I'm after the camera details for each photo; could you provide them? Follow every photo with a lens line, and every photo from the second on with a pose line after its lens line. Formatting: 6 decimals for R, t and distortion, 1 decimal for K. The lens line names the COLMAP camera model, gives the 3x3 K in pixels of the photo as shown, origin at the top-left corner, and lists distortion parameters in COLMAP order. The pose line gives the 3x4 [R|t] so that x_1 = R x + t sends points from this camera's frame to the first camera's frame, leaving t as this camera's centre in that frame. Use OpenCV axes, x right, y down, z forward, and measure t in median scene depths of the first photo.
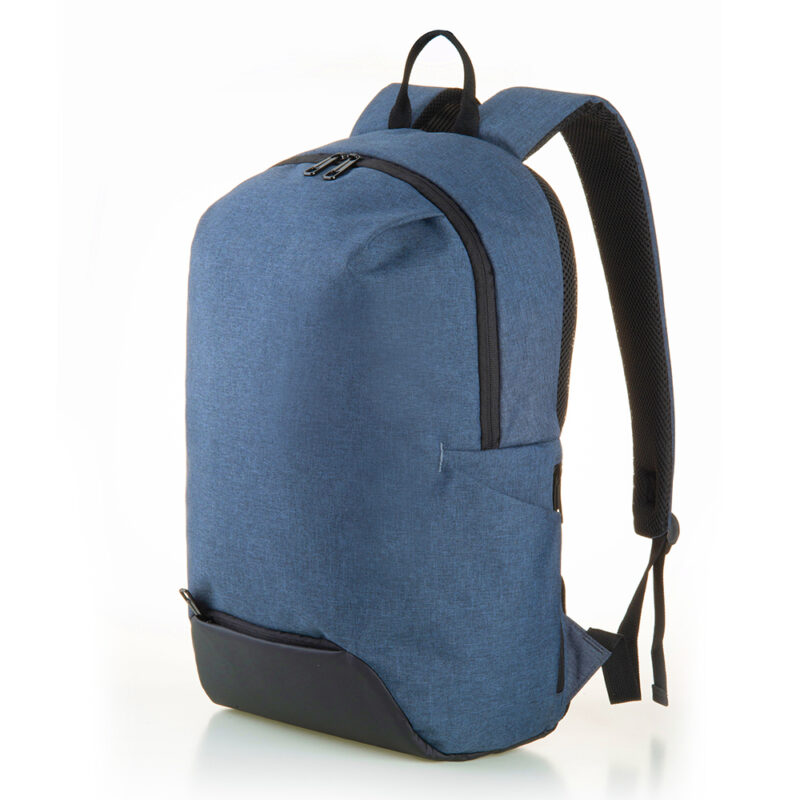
lens RADIAL K [[3025.1, 0, 400.0], [0, 3025.1, 400.0], [0, 0, 1]] dist [-0.138870, -2.544453]
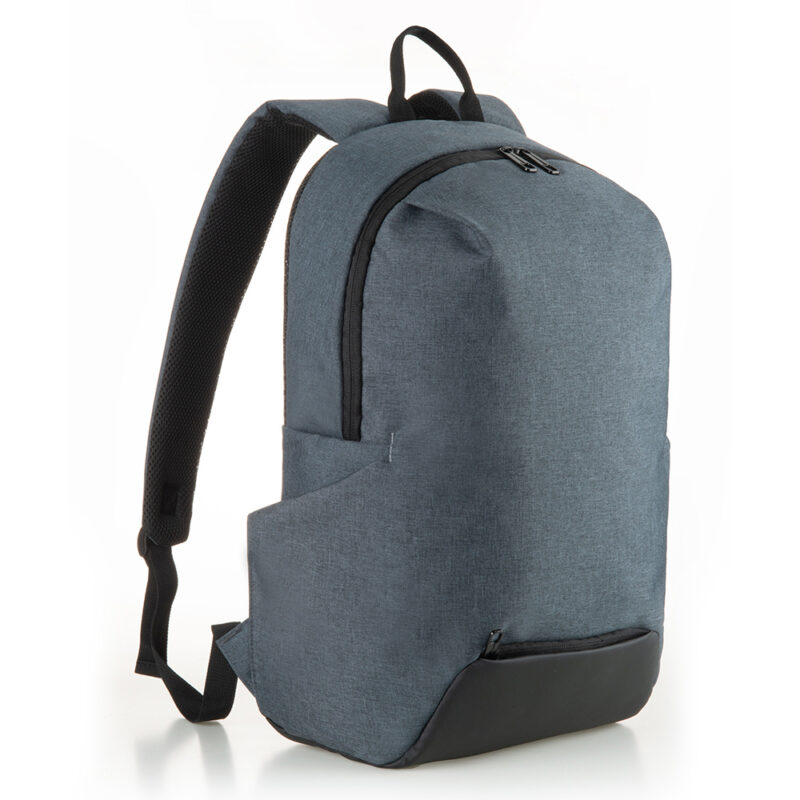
lens RADIAL K [[3025.1, 0, 400.0], [0, 3025.1, 400.0], [0, 0, 1]] dist [-0.138870, -2.544453]
pose [[0.098504, -0.136736, 0.985698, -1.013542], [0.115852, 0.985355, 0.125112, -0.130630], [-0.988370, 0.101871, 0.112903, 0.955750]]
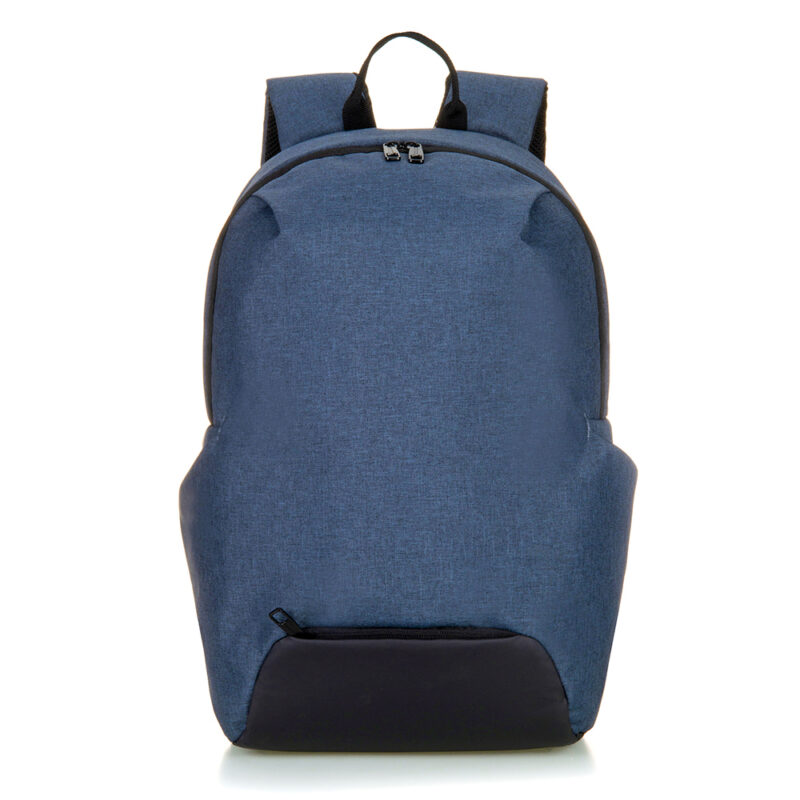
lens RADIAL K [[3025.1, 0, 400.0], [0, 3025.1, 400.0], [0, 0, 1]] dist [-0.138870, -2.544453]
pose [[0.728680, -0.046565, 0.683270, -0.708188], [0.120445, 0.990849, -0.060923, 0.062834], [-0.674180, 0.126690, 0.727620, 0.305424]]
